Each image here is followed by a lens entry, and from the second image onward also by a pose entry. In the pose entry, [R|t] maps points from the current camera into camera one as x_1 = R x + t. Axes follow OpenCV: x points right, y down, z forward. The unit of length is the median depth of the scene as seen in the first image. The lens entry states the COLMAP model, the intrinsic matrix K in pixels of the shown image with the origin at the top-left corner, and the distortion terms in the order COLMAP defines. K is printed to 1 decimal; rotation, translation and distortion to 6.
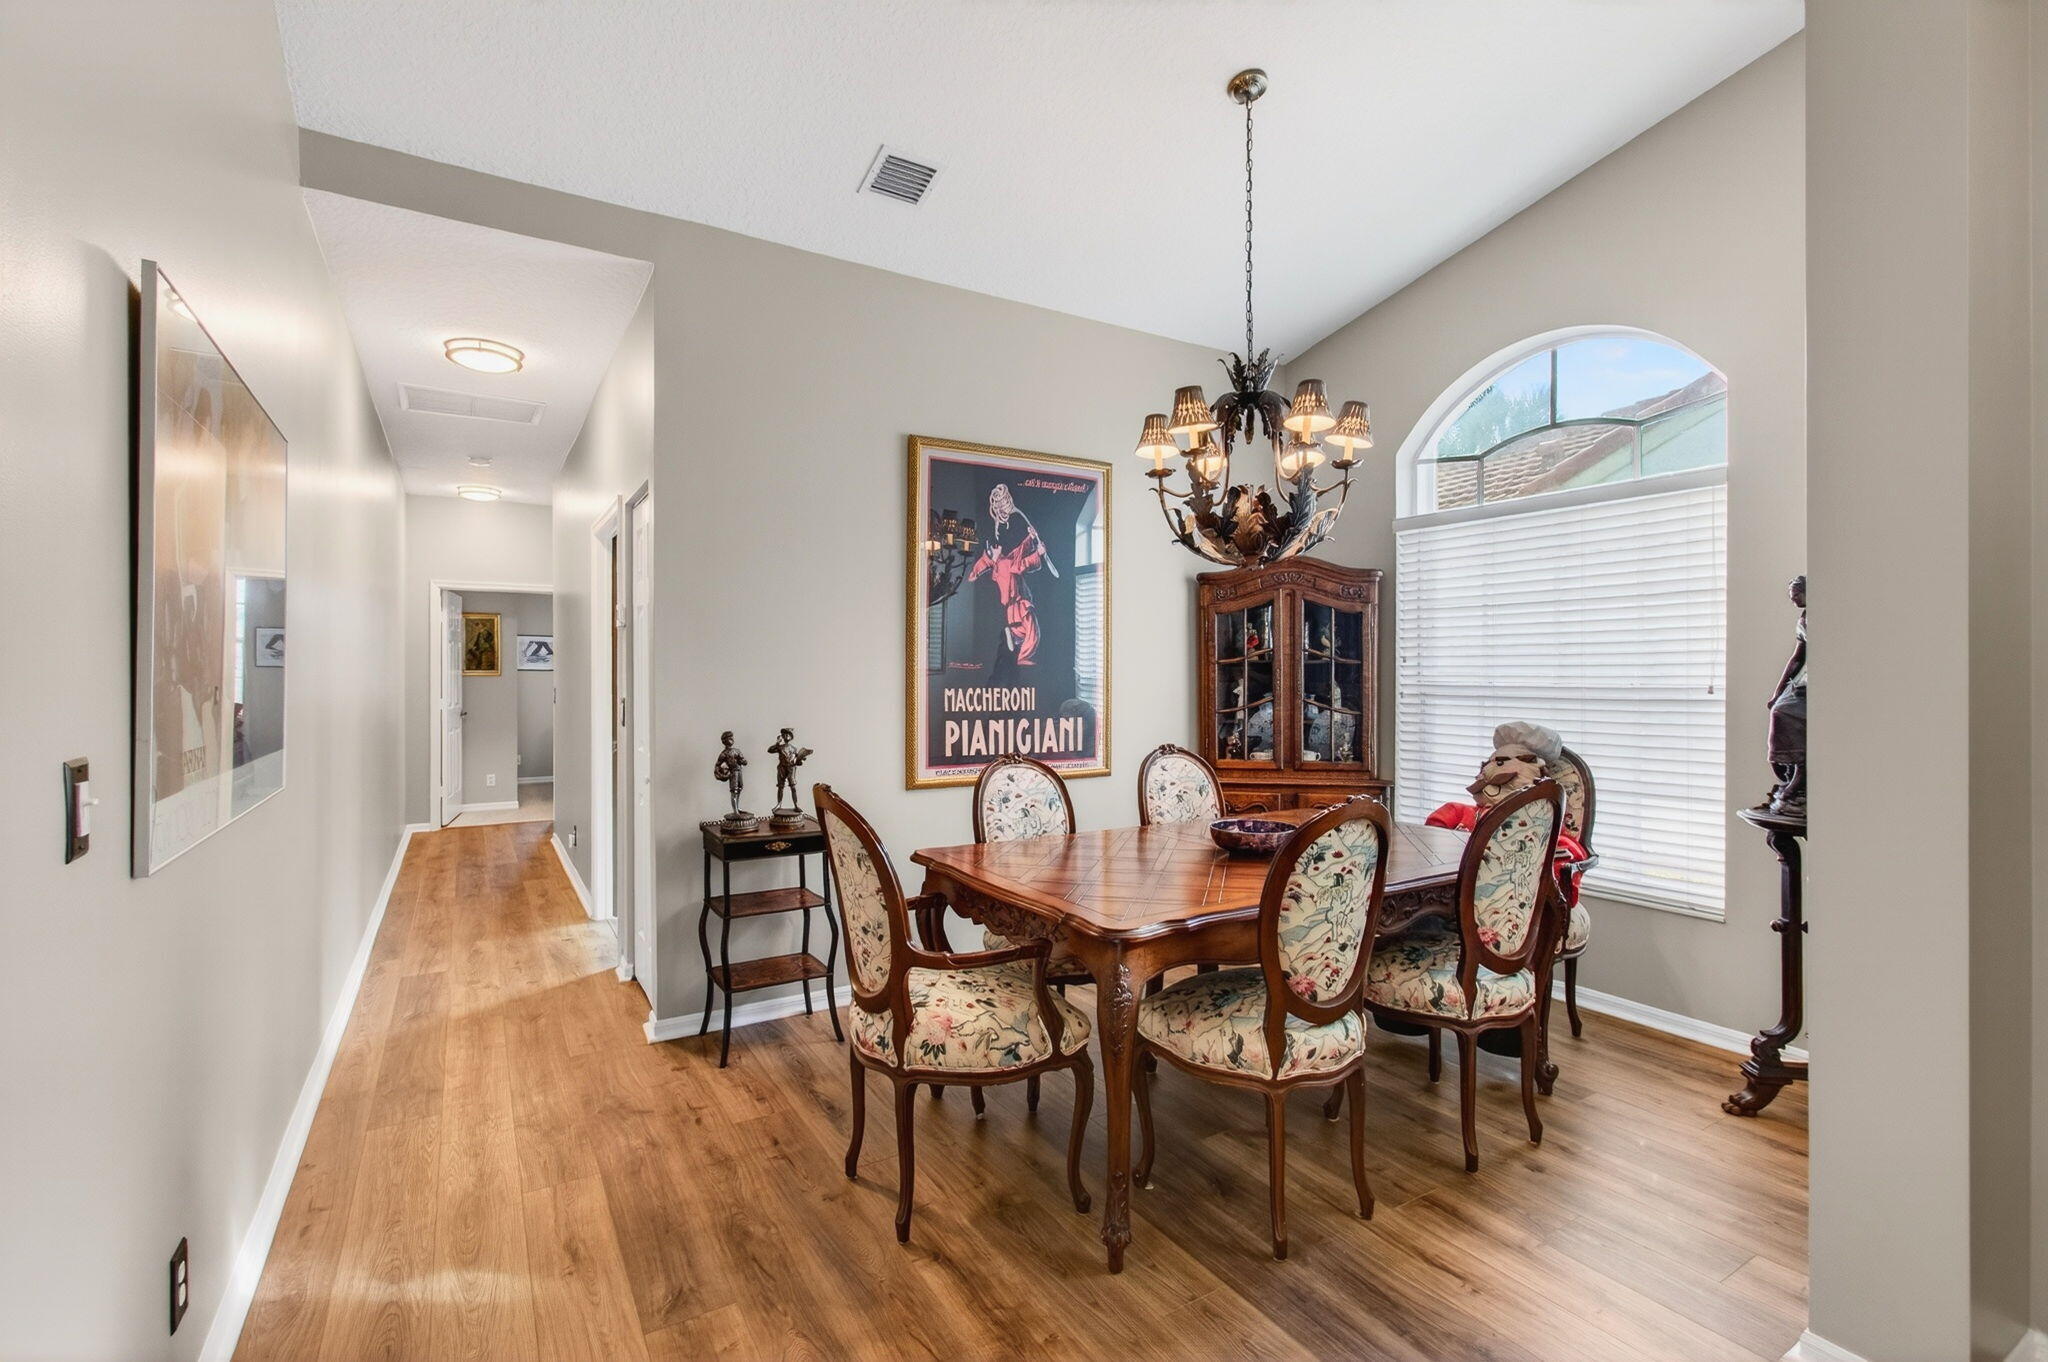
lens RADIAL K [[918.4, 0, 1011.0], [0, 918.4, 682.4], [0, 0, 1]] dist [-0.010781, 0.011226]
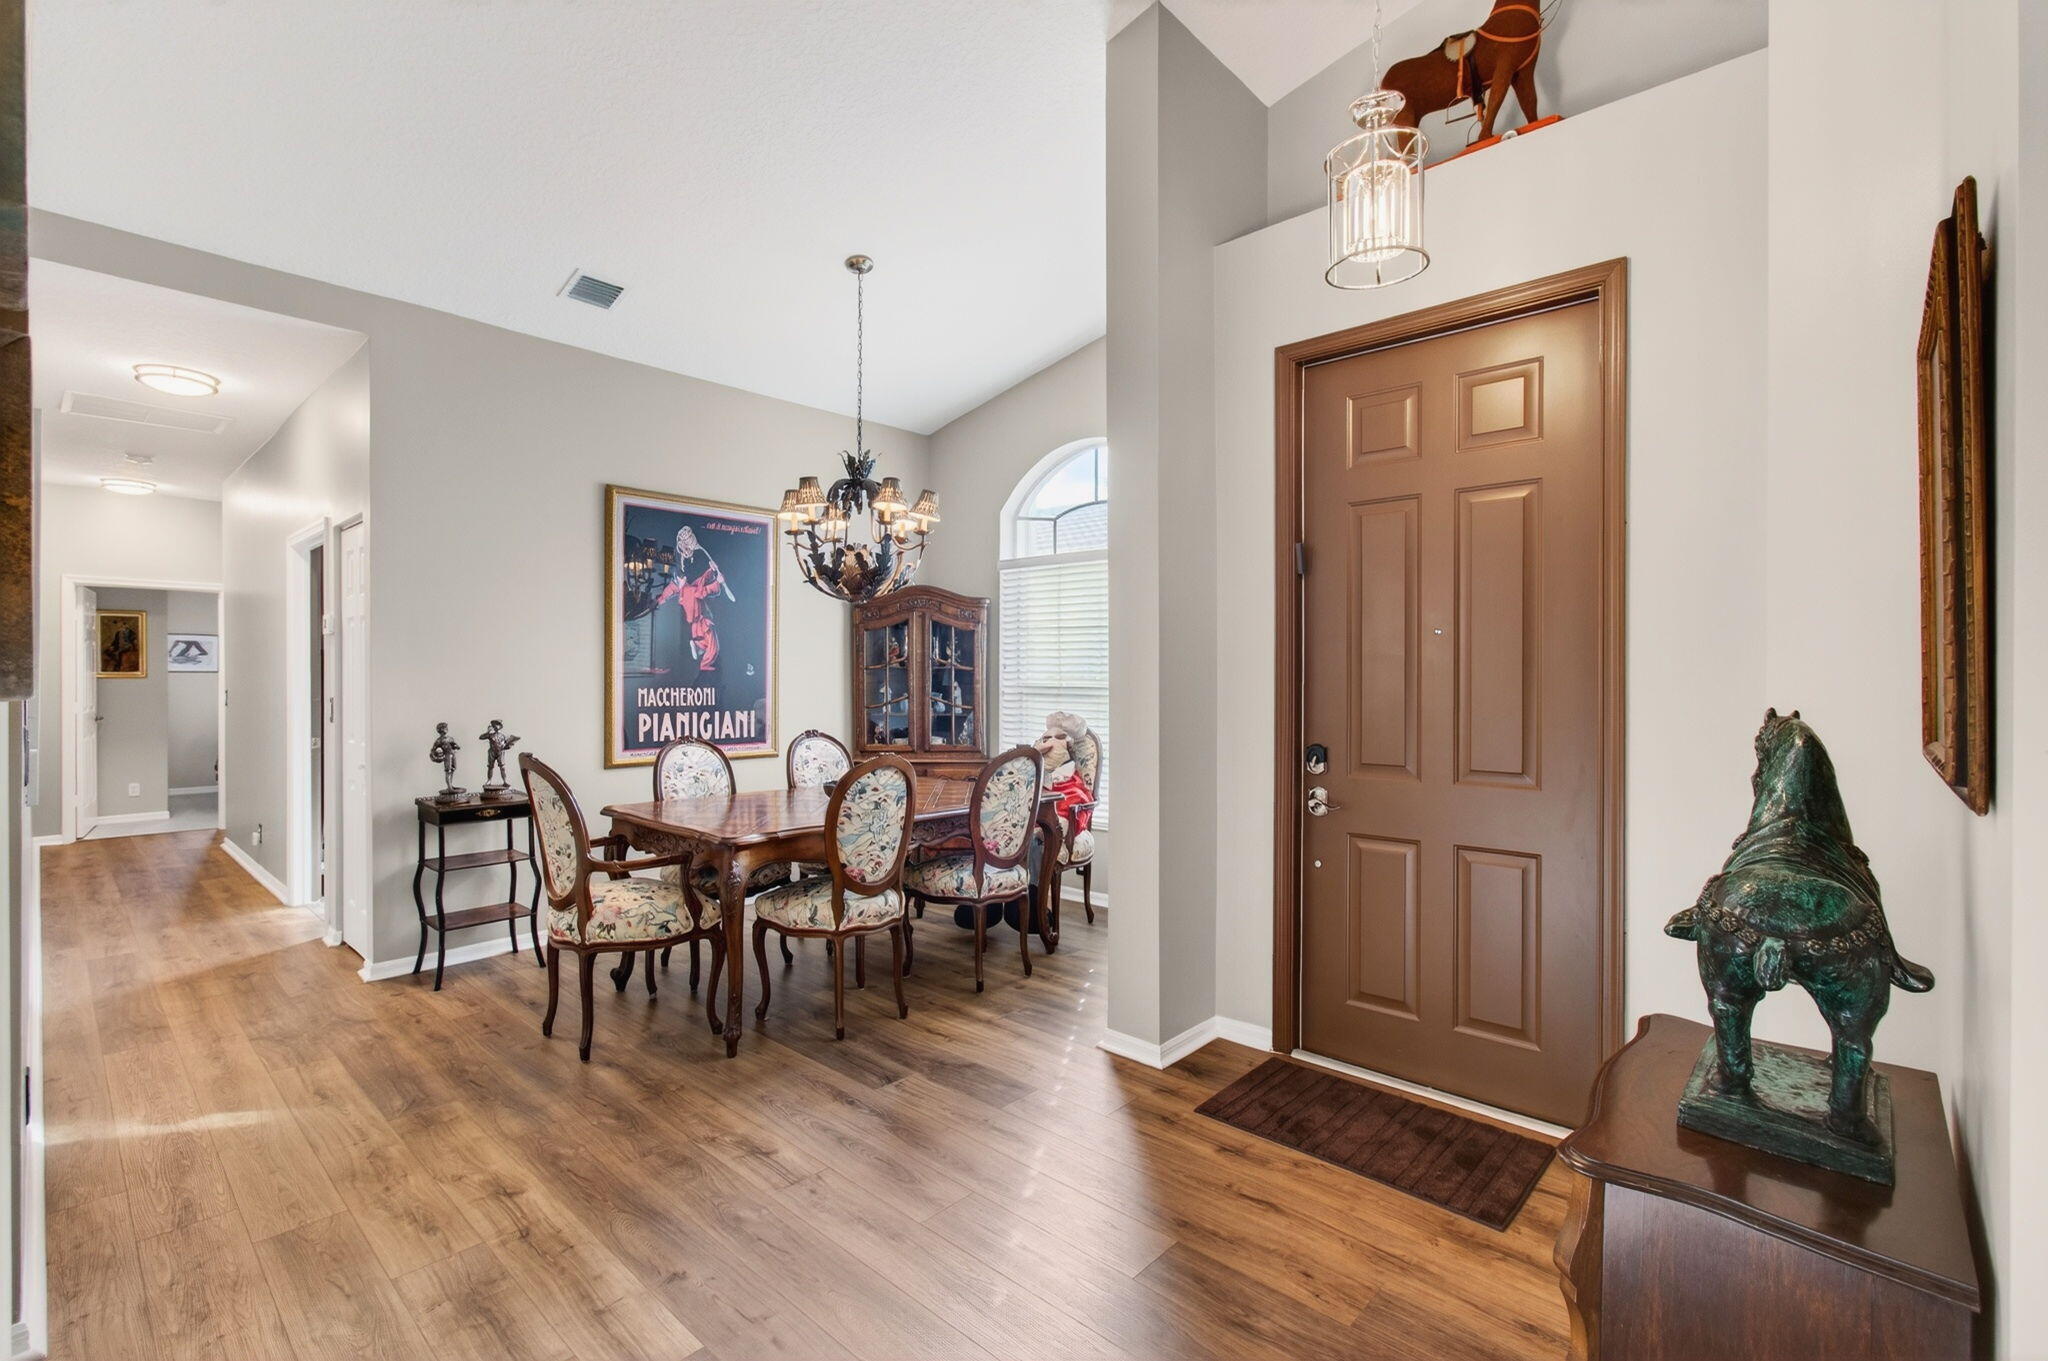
lens RADIAL K [[918.4, 0, 1019.0], [0, 918.4, 684.6], [0, 0, 1]] dist [-0.010781, 0.011226]
pose [[0.960139, 0.001246, 0.279522, 0.092316], [-0.000494, 0.999996, -0.002759, 0.005456], [-0.279524, 0.002511, 0.960135, -0.402883]]
